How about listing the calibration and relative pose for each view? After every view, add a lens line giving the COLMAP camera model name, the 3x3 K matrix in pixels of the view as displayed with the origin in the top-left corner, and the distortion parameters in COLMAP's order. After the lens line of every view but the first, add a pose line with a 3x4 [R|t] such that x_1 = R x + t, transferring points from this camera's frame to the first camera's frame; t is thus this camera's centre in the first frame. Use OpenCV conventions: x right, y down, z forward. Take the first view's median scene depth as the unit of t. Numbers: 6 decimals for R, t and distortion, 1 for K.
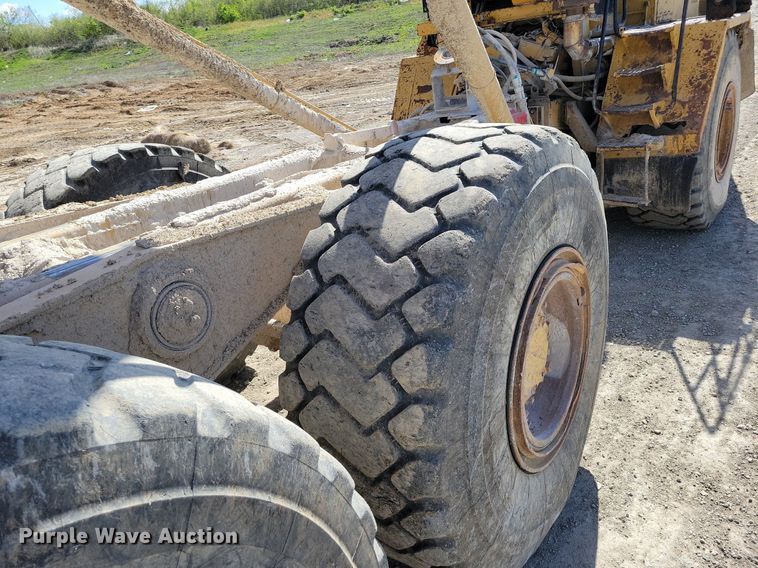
lens RADIAL K [[562.0, 0, 379.0], [0, 562.0, 284.0], [0, 0, 1]] dist [0.034117, -0.005260]
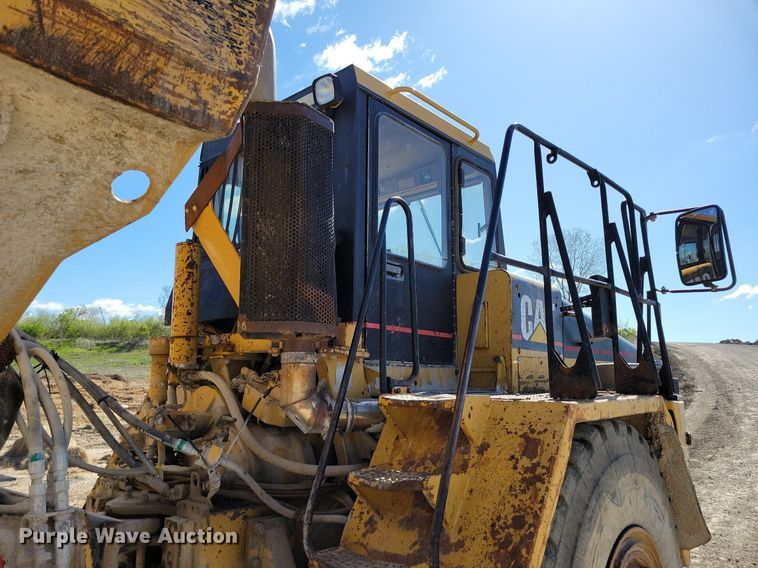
lens RADIAL K [[562.0, 0, 379.0], [0, 562.0, 284.0], [0, 0, 1]] dist [0.034117, -0.005260]
pose [[0.987111, 0.119587, -0.106354, 0.466565], [-0.157867, 0.836686, -0.524438, -0.261472], [0.026269, 0.534468, 0.844780, 0.521984]]
